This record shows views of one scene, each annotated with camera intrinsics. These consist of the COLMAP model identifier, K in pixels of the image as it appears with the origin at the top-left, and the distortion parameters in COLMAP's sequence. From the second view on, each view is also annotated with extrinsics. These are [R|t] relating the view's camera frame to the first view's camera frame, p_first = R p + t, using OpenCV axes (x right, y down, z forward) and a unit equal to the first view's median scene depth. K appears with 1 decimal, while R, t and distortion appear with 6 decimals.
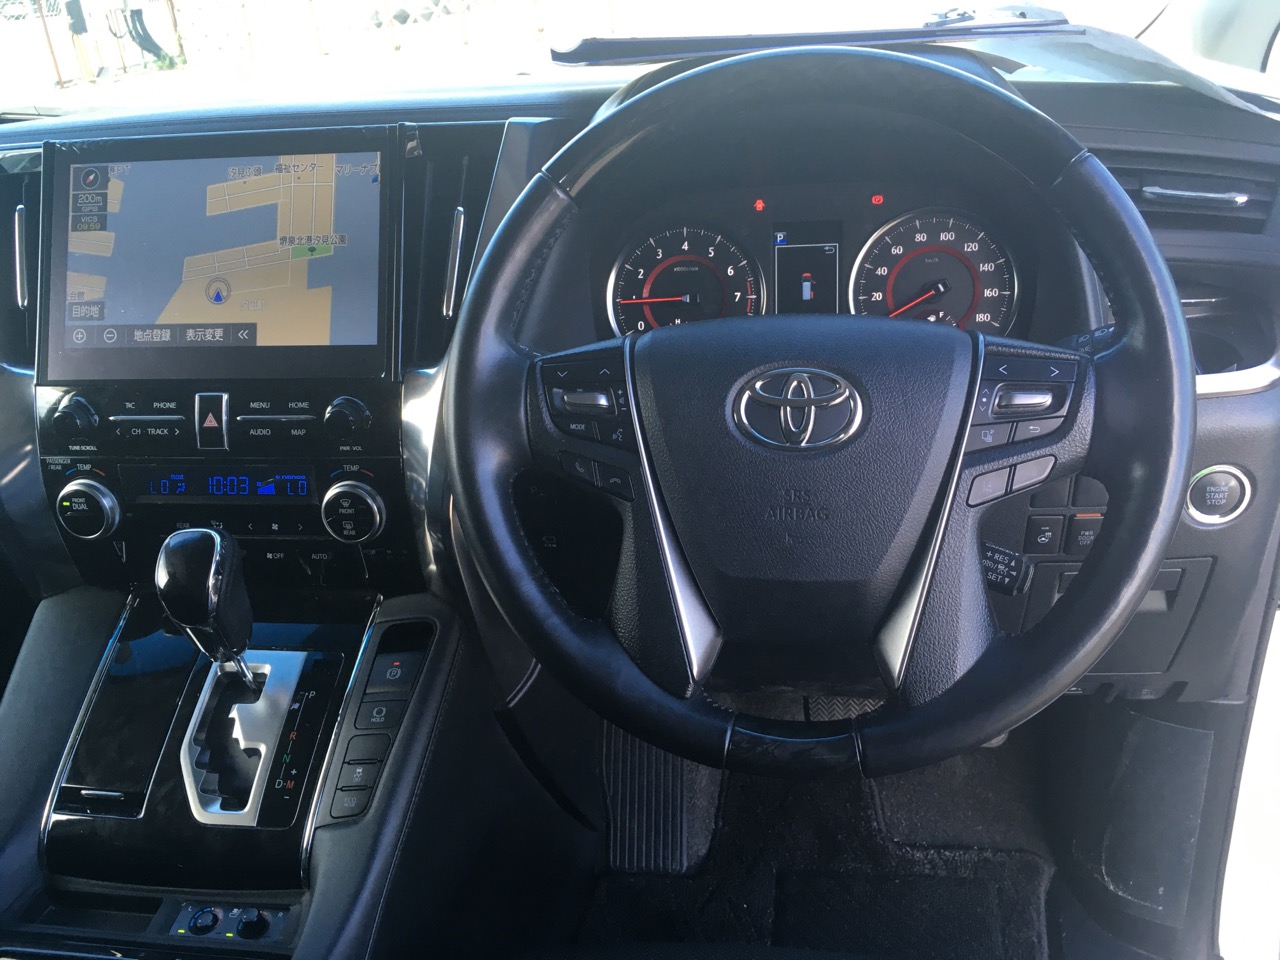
lens RADIAL K [[1088.2, 0, 640.0], [0, 1088.2, 480.0], [0, 0, 1]] dist [0.070055, -0.110636]
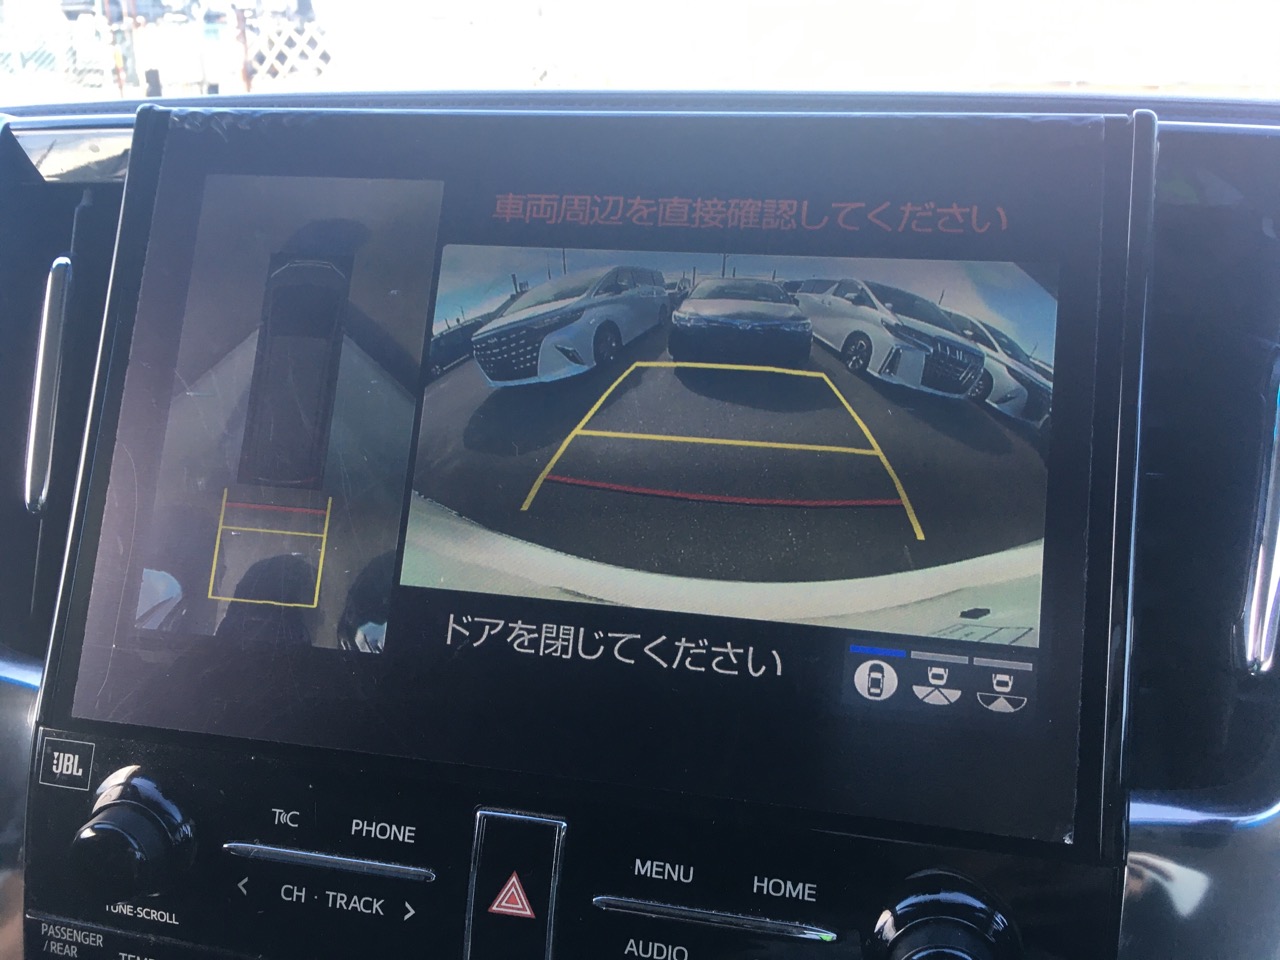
lens RADIAL K [[1088.2, 0, 640.0], [0, 1088.2, 480.0], [0, 0, 1]] dist [0.070055, -0.110636]
pose [[0.996433, 0.082095, -0.019527, -0.349510], [-0.083560, 0.992196, -0.092542, -0.154463], [0.011778, 0.093844, 0.995517, 0.630487]]
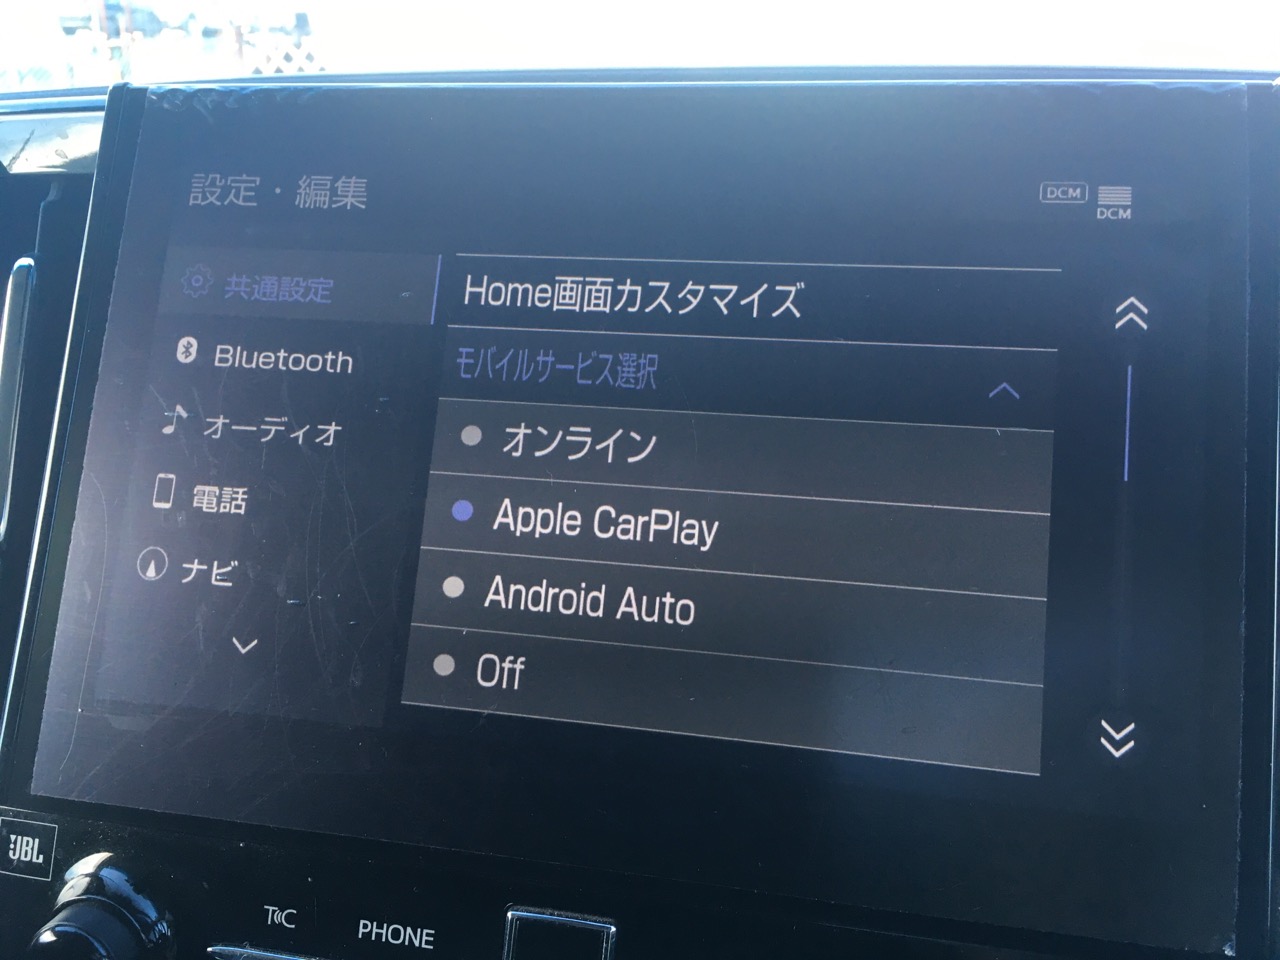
lens RADIAL K [[1088.2, 0, 640.0], [0, 1088.2, 480.0], [0, 0, 1]] dist [0.070055, -0.110636]
pose [[0.996847, 0.076151, -0.022304, -0.366611], [-0.078019, 0.991876, -0.100469, -0.165233], [0.014472, 0.101893, 0.994690, 0.685058]]
